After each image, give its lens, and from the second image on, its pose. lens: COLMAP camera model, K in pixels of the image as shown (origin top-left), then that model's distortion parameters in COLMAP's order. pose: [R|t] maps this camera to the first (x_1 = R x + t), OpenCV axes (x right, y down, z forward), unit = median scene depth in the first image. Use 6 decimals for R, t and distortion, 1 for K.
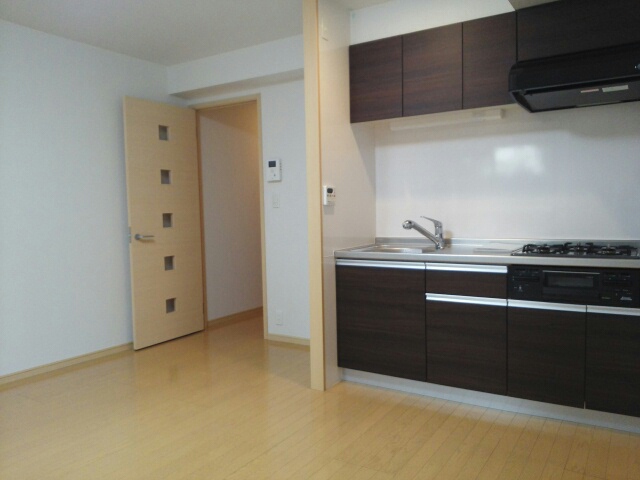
lens RADIAL K [[504.6, 0, 324.0], [0, 504.6, 238.7], [0, 0, 1]] dist [0.008493, -0.011336]
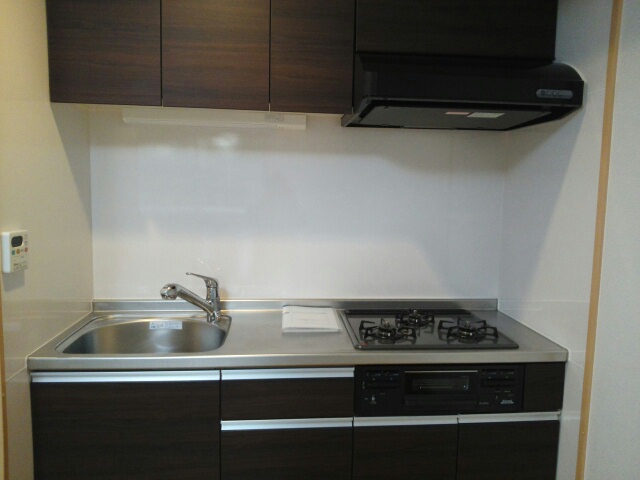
lens RADIAL K [[504.6, 0, 324.0], [0, 504.6, 238.7], [0, 0, 1]] dist [0.008493, -0.011336]
pose [[0.790568, -0.025848, 0.611828, -0.051949], [0.002286, 0.999226, 0.039261, -0.116145], [-0.612370, -0.029640, 0.790016, 0.440340]]
